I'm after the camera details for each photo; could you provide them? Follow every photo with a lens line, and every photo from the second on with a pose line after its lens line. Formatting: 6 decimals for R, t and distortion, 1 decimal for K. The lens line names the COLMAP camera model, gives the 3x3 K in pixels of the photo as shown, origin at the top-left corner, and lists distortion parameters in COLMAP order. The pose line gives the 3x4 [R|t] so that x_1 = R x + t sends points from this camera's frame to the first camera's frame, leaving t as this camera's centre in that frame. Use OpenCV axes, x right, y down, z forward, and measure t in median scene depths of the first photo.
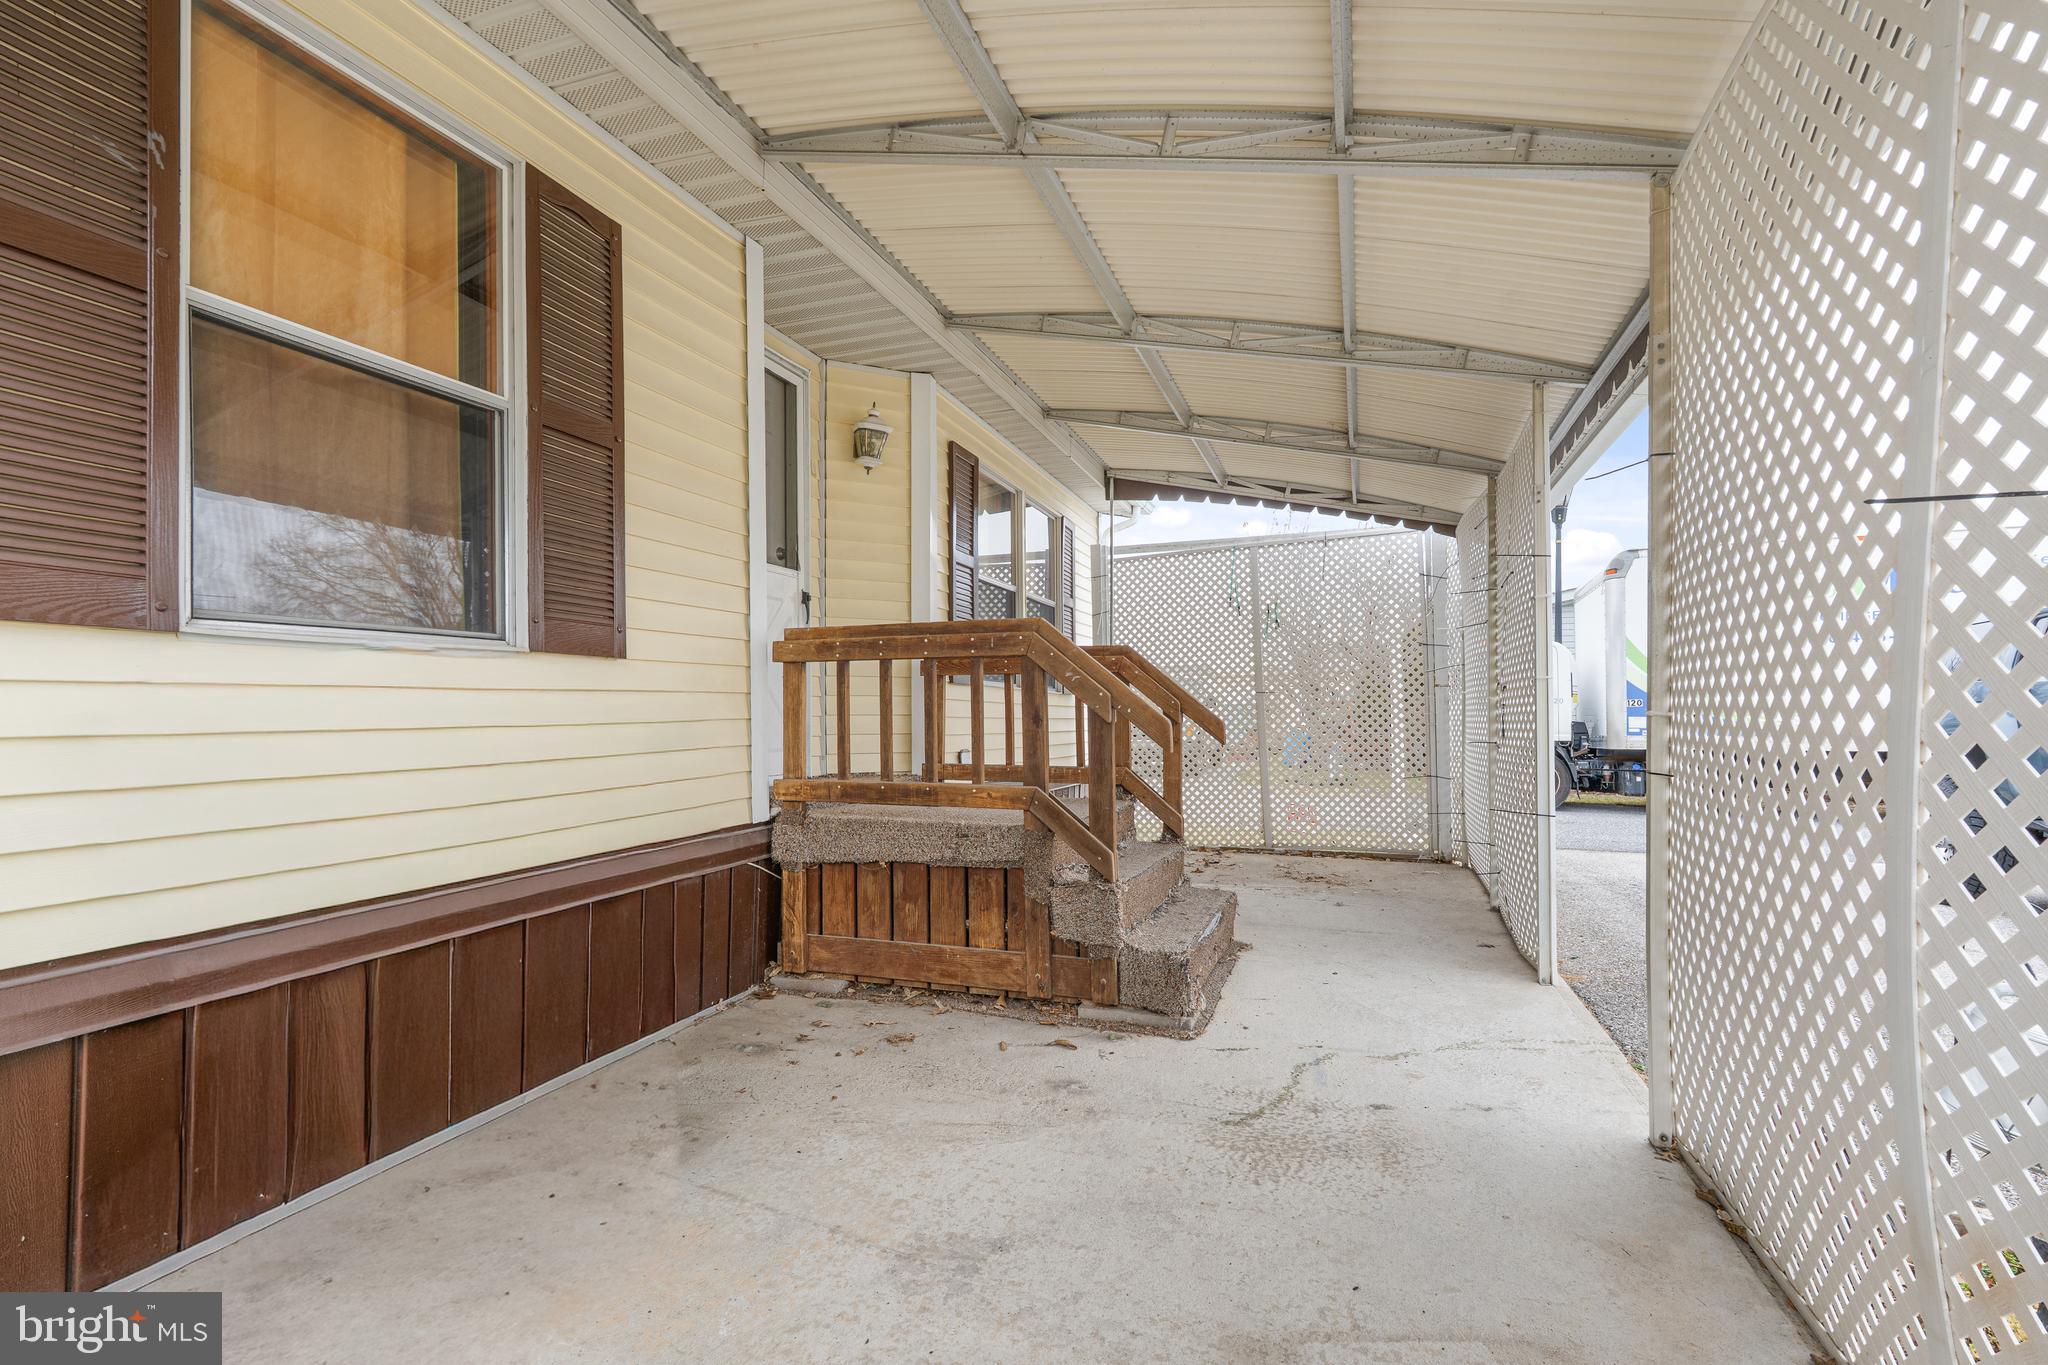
lens RADIAL K [[941.2, 0, 1025.5], [0, 941.2, 679.1], [0, 0, 1]] dist [-0.001515, 0.000177]
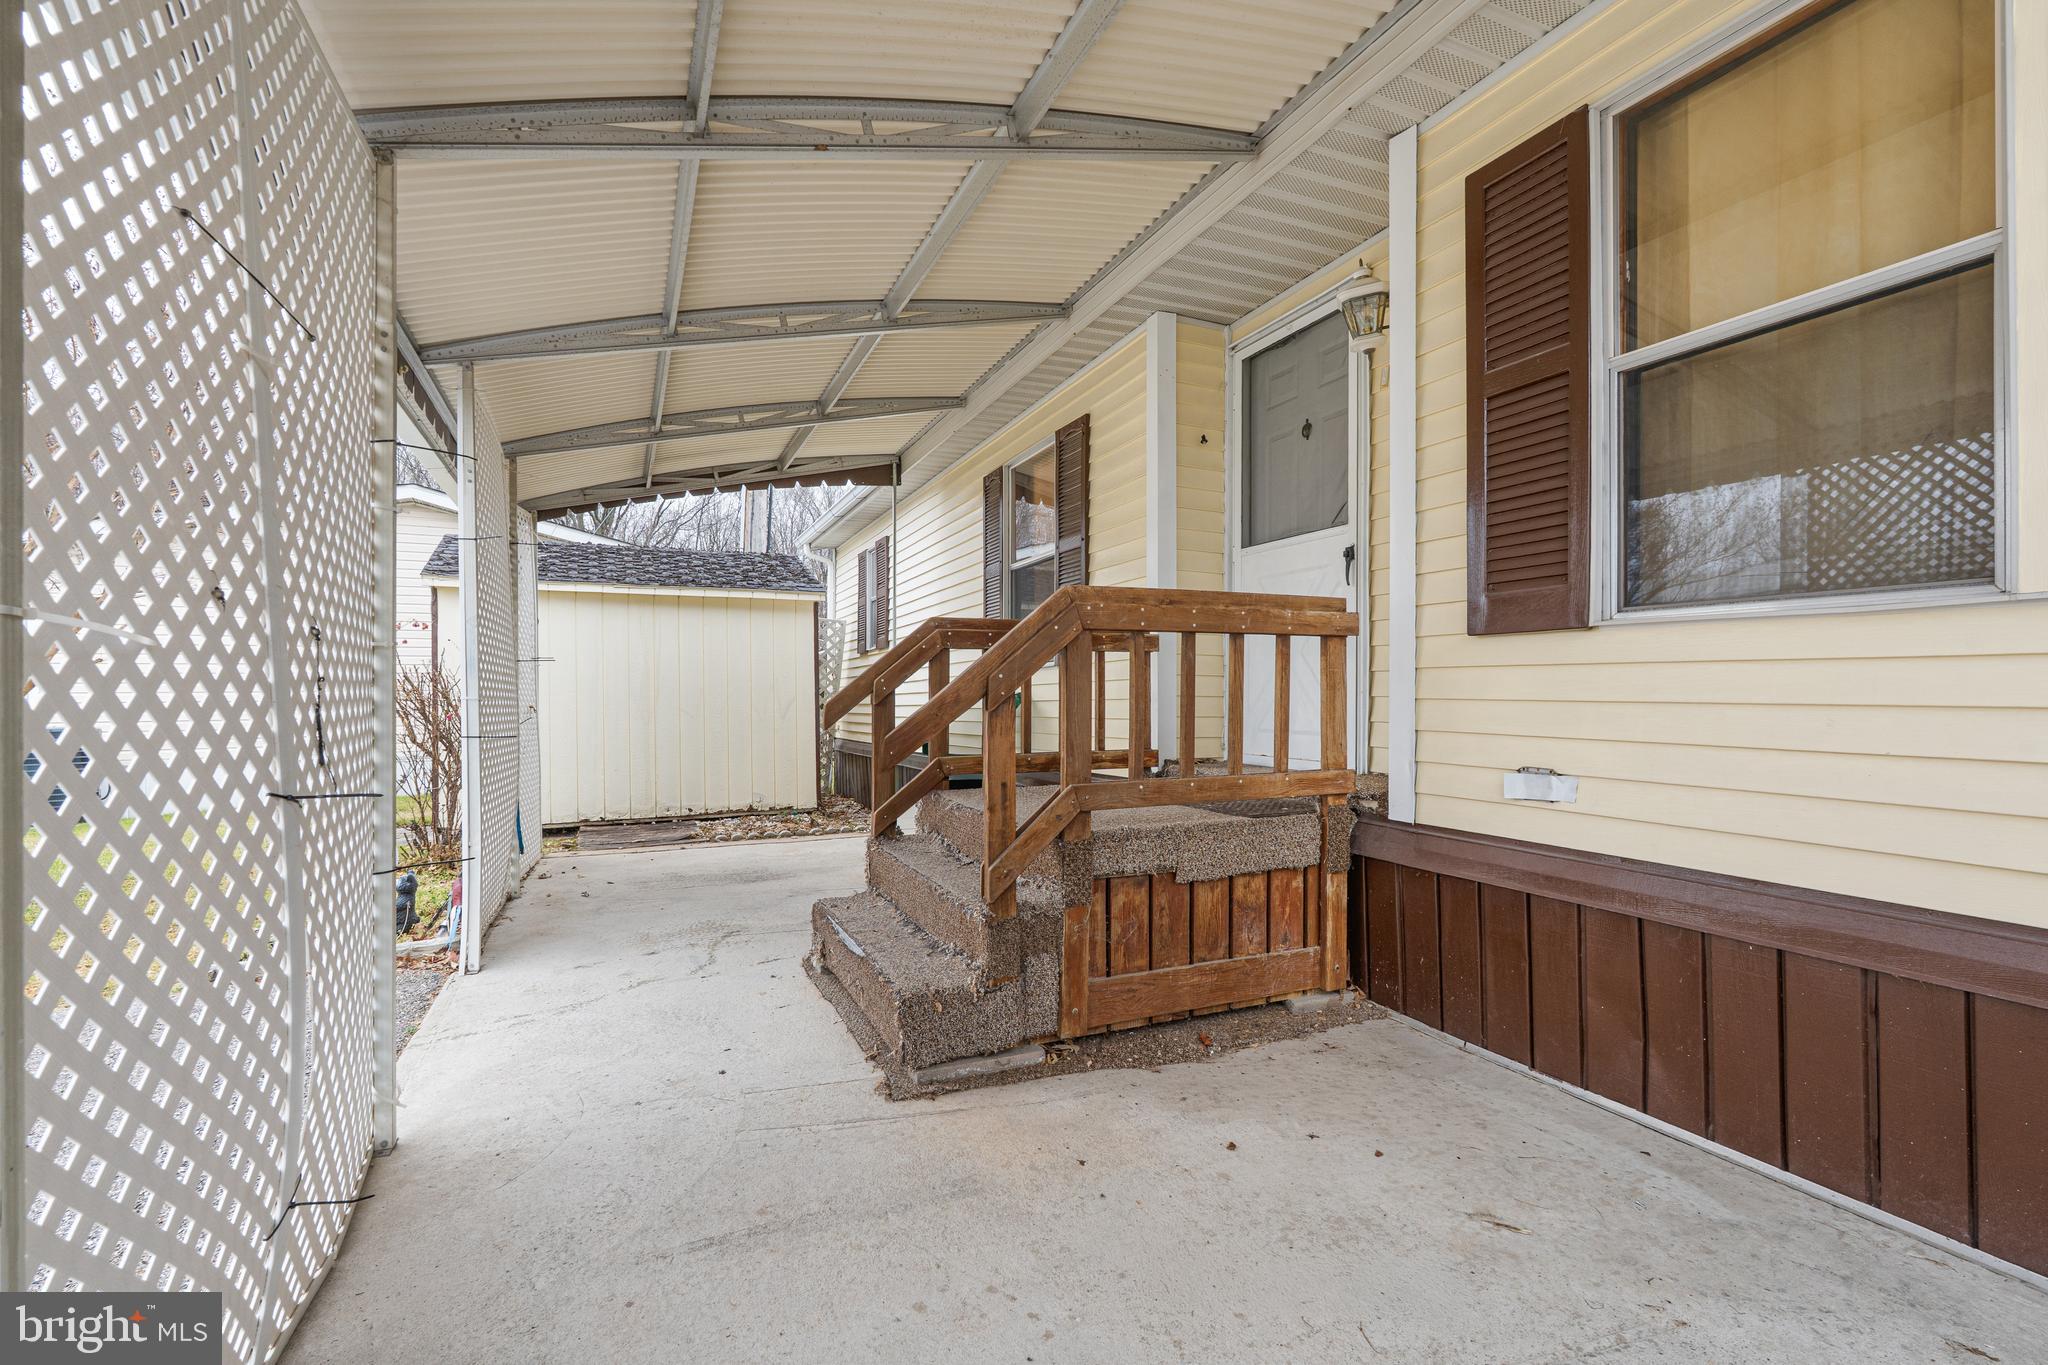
lens RADIAL K [[915.9, 0, 1025.7], [0, 915.9, 669.5], [0, 0, 1]] dist [-0.007026, 0.000695]
pose [[-0.724640, -0.008740, -0.689072, 0.650002], [0.031420, 0.998461, -0.045706, 0.052791], [0.688411, -0.054771, -0.723250, 1.698763]]
